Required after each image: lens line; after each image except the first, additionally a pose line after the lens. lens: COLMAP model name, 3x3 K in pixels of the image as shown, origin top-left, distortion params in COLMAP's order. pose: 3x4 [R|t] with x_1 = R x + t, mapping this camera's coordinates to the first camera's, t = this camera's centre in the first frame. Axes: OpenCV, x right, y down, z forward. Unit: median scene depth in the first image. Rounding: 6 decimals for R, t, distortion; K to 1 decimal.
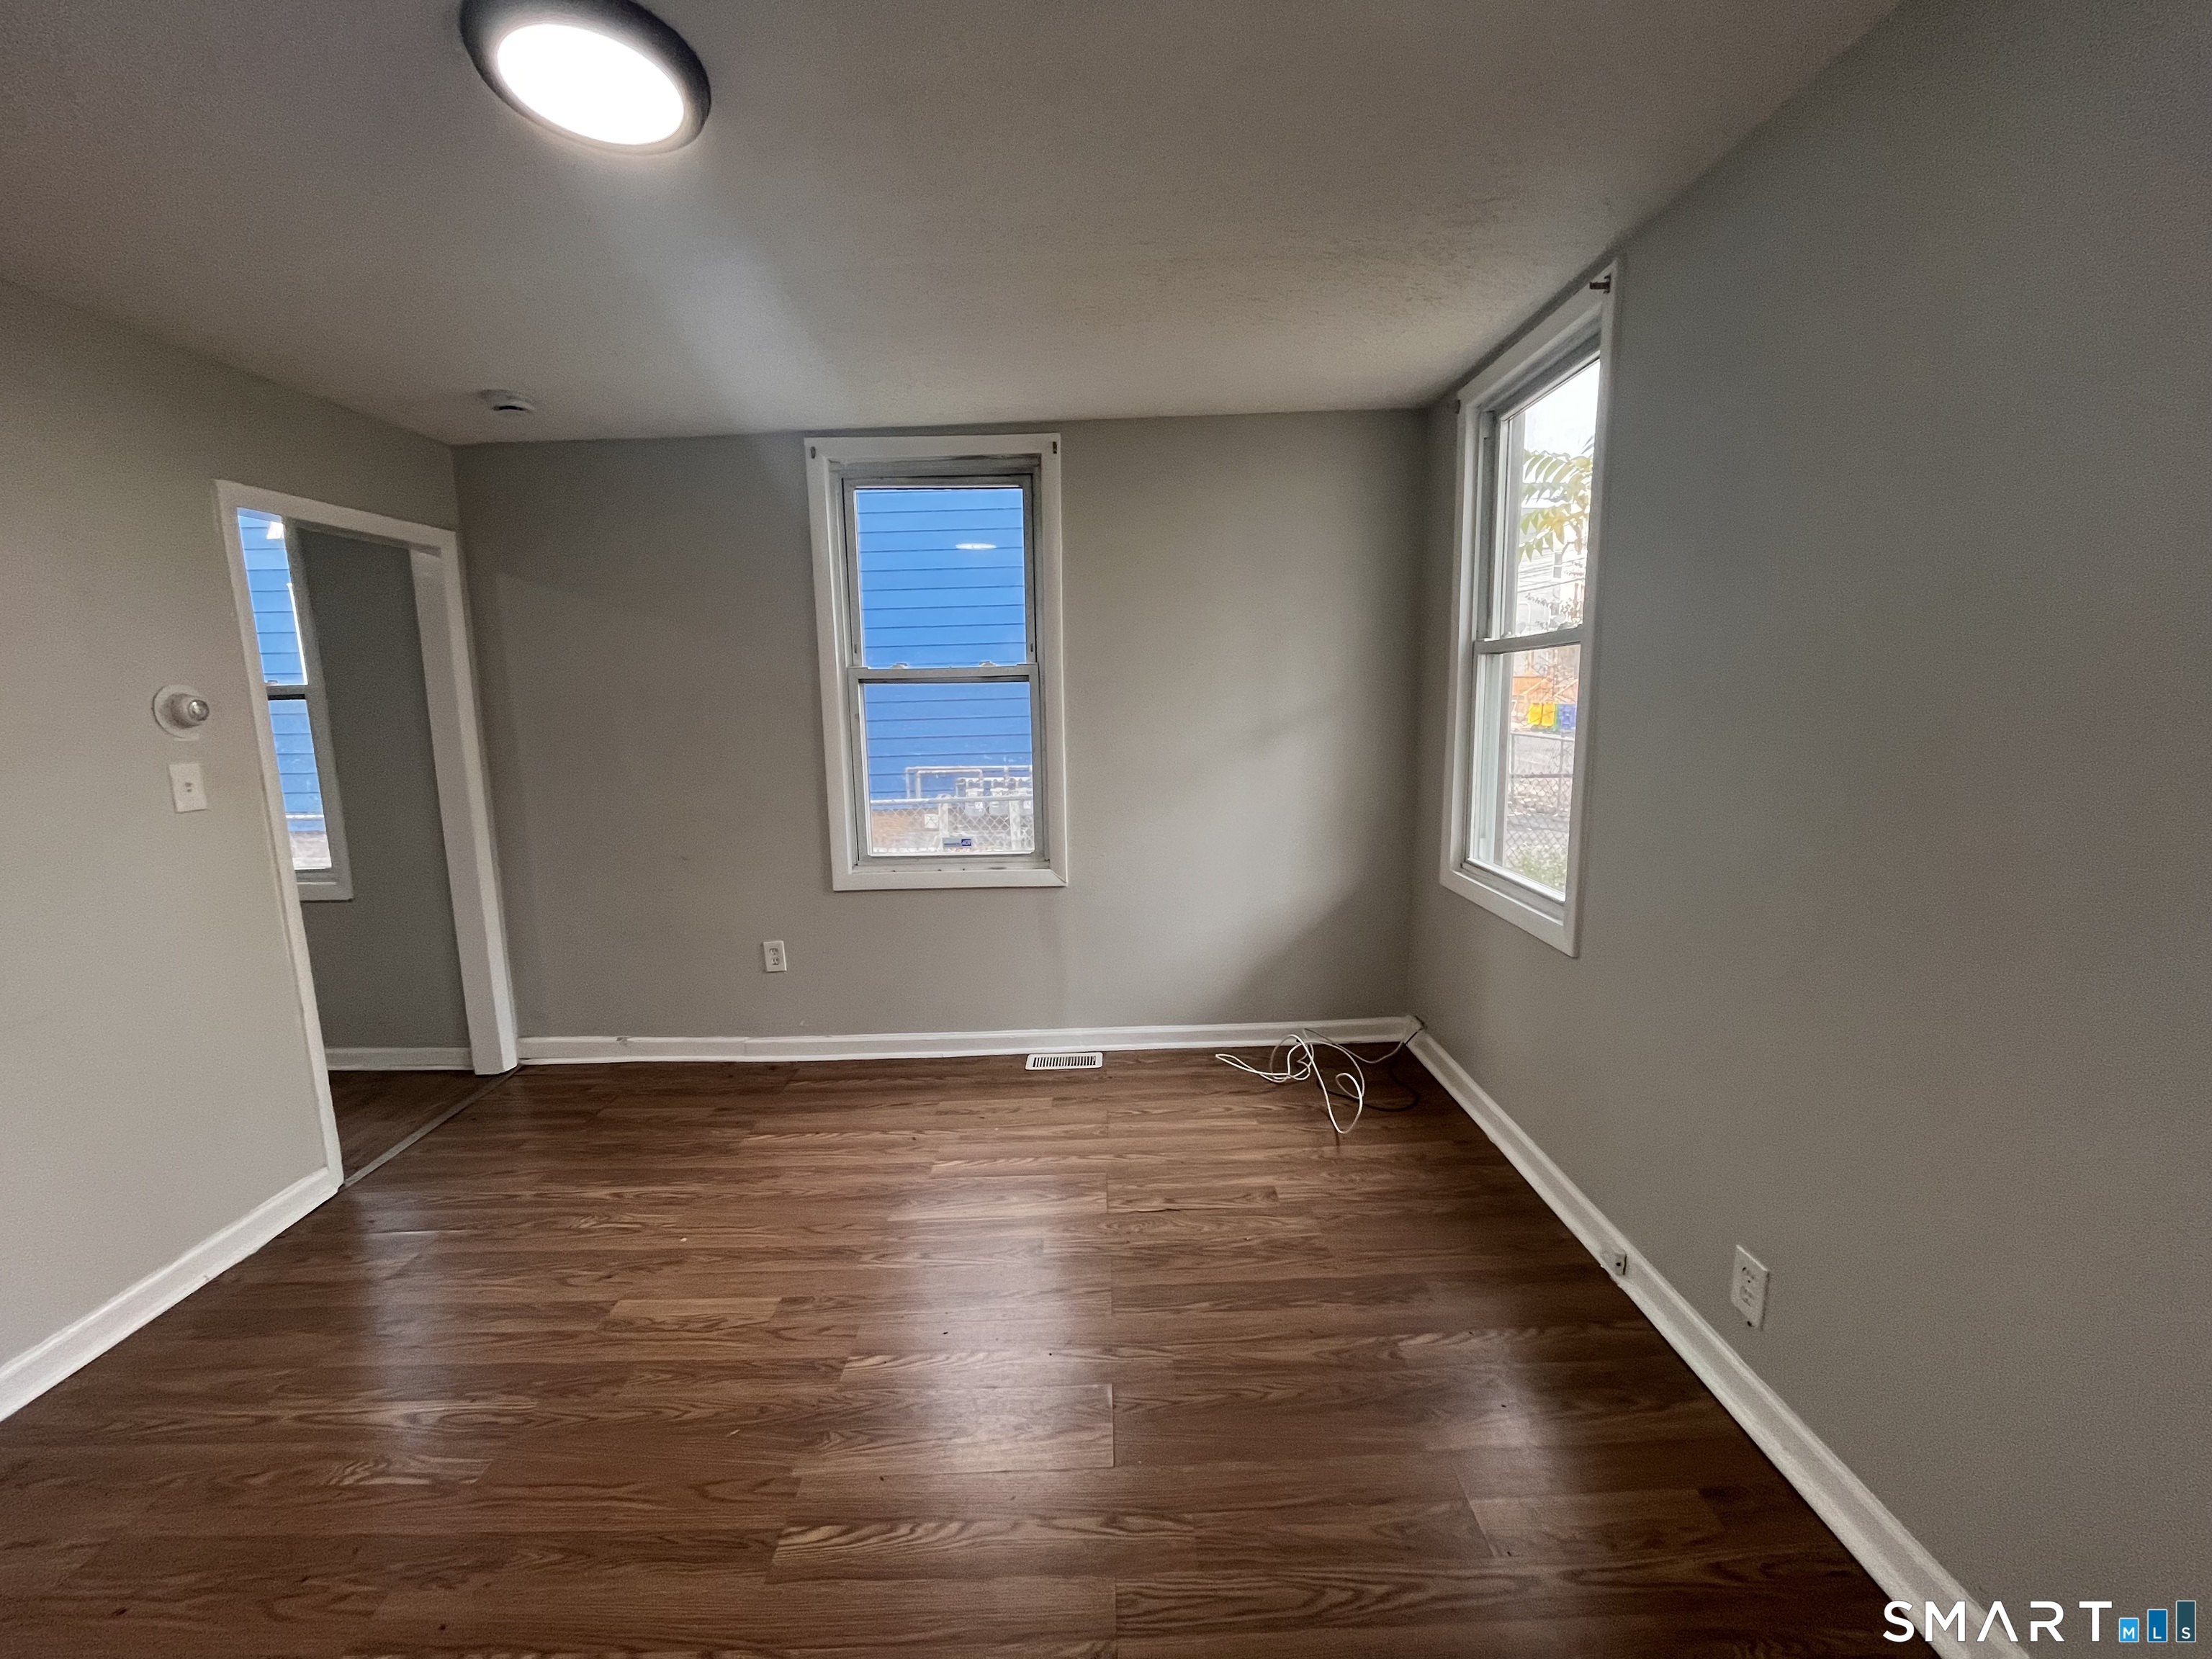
lens RADIAL K [[890.0, 0, 1098.4], [0, 890.0, 830.1], [0, 0, 1]] dist [-0.002420, -0.000425]
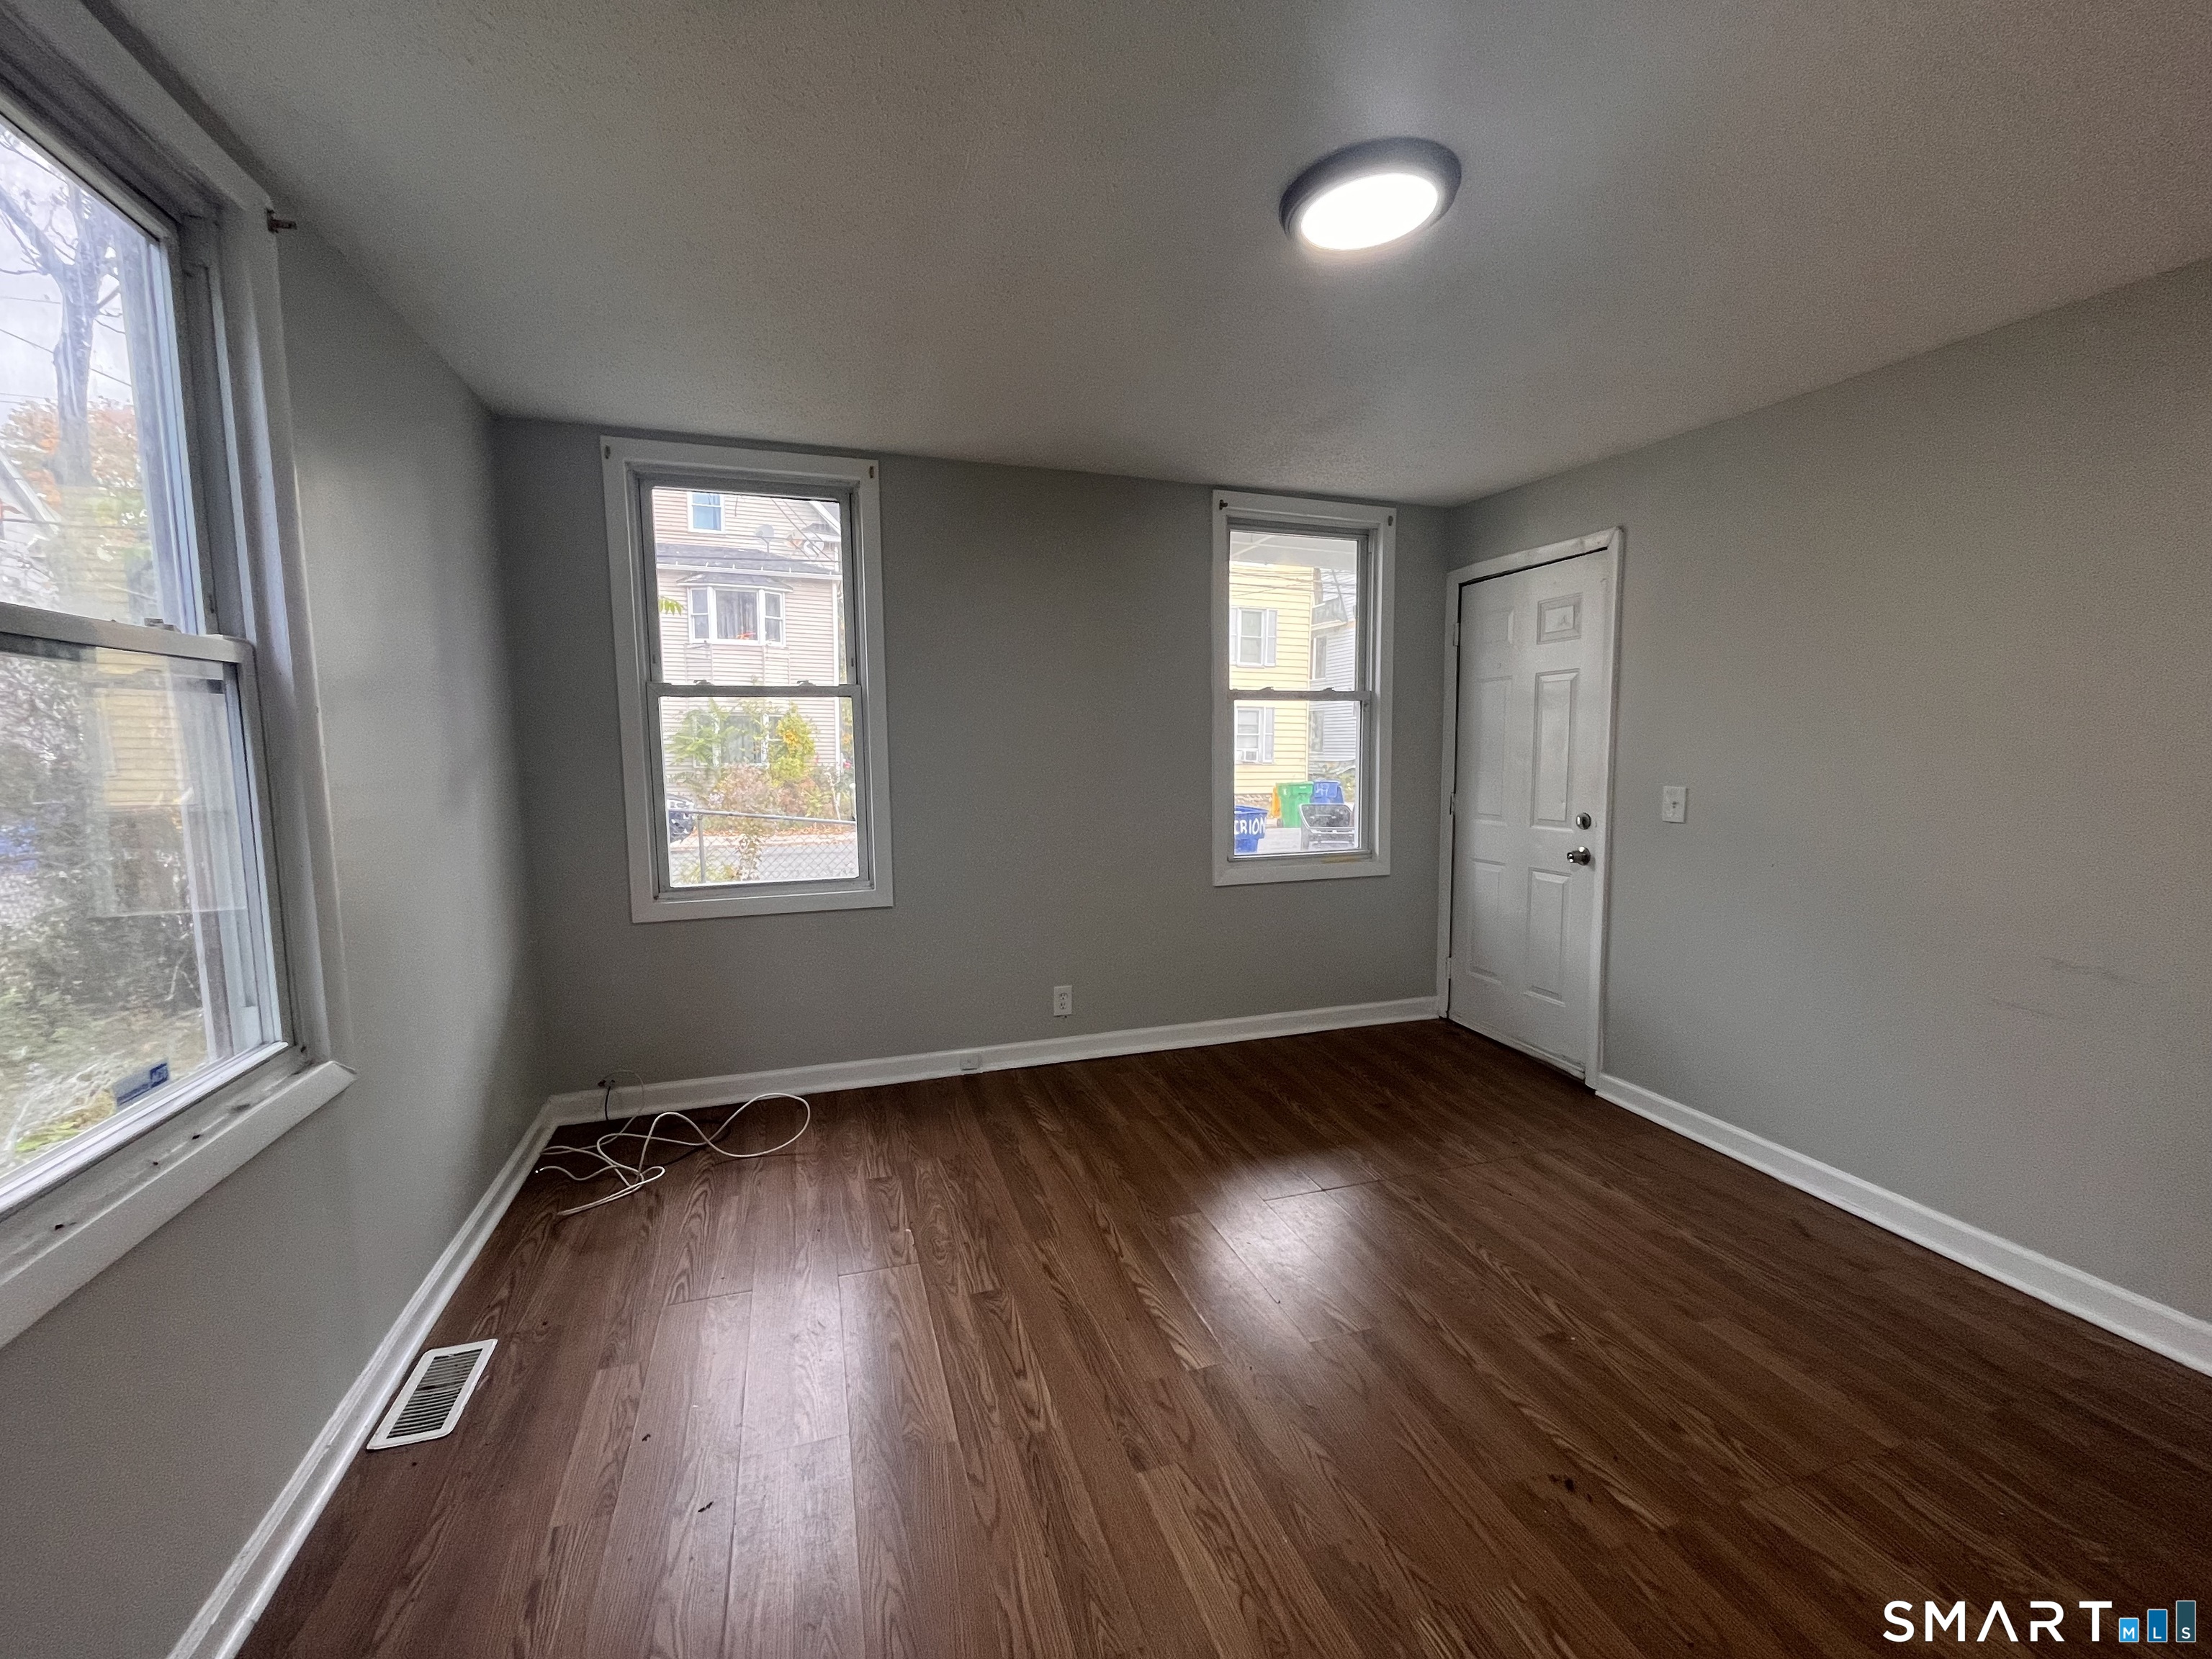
lens RADIAL K [[884.5, 0, 1106.8], [0, 884.5, 816.2], [0, 0, 1]] dist [0.000060, -0.000152]
pose [[-0.316929, -0.056425, 0.946769, -0.930933], [0.158044, 0.981131, 0.111378, -0.108094], [-0.935189, 0.184930, -0.302031, 1.029339]]
